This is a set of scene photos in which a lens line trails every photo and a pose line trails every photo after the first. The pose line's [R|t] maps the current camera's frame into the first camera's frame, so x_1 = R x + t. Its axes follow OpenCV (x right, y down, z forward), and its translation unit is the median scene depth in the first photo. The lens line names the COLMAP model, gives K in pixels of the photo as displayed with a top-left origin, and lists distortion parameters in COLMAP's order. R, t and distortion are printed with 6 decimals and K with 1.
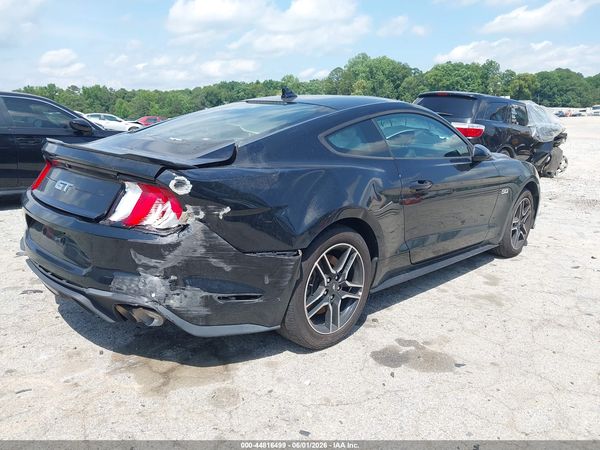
lens RADIAL K [[484.6, 0, 298.7], [0, 484.6, 227.2], [0, 0, 1]] dist [0.036445, 0.002181]
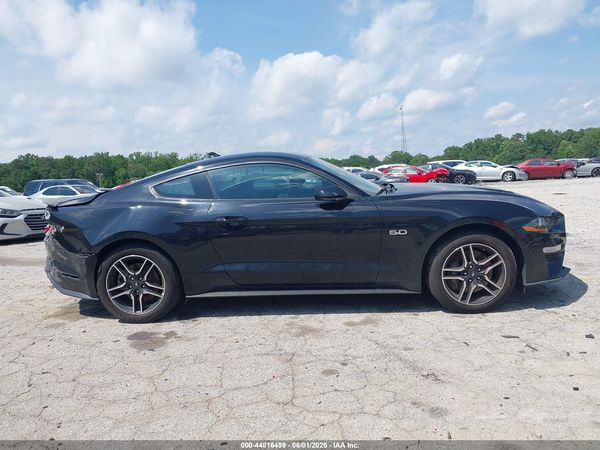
lens RADIAL K [[484.6, 0, 306.2], [0, 484.6, 221.3], [0, 0, 1]] dist [0.036445, 0.002181]
pose [[0.640555, 0.025703, -0.767482, 1.987778], [-0.103062, 0.993275, -0.052753, -0.060774], [0.760964, 0.112889, 0.638897, 0.492646]]
